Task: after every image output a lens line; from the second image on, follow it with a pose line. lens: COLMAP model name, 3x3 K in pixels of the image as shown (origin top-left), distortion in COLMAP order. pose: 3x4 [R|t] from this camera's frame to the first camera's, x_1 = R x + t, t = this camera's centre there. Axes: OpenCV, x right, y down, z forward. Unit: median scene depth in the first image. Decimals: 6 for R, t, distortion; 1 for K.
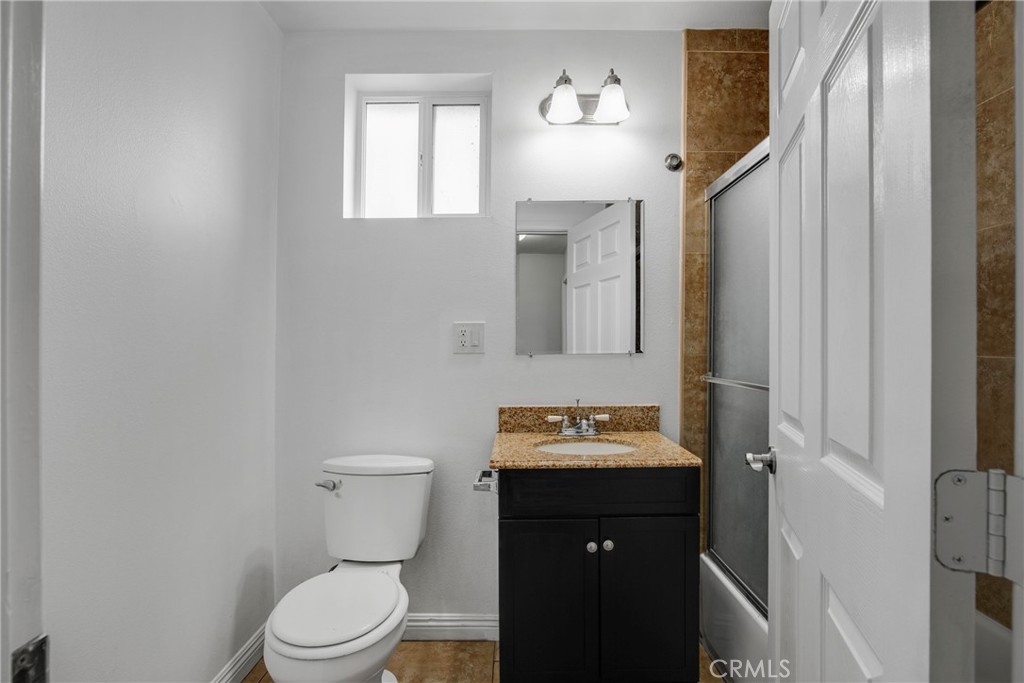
lens RADIAL K [[472.5, 0, 512.0], [0, 472.5, 341.5], [0, 0, 1]] dist [-0.040562, 0.008445]
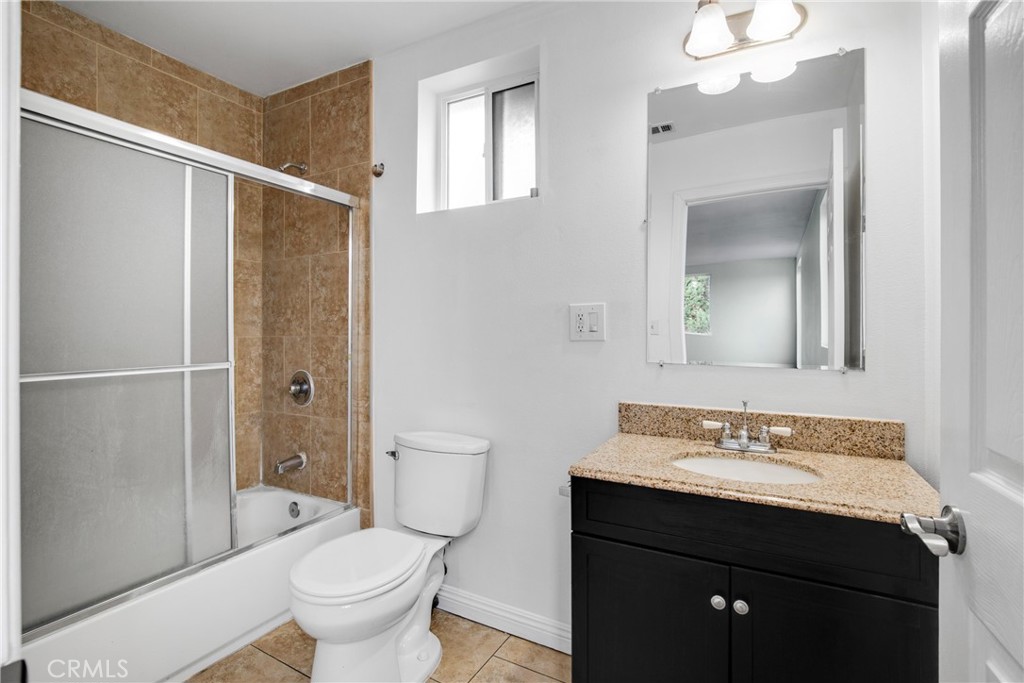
lens RADIAL K [[472.5, 0, 512.0], [0, 472.5, 341.5], [0, 0, 1]] dist [-0.040562, 0.008445]
pose [[0.788955, 0.001718, -0.614449, 0.316785], [-0.001758, 0.999998, 0.000538, 0.022461], [0.614449, 0.000656, 0.788957, 0.169349]]
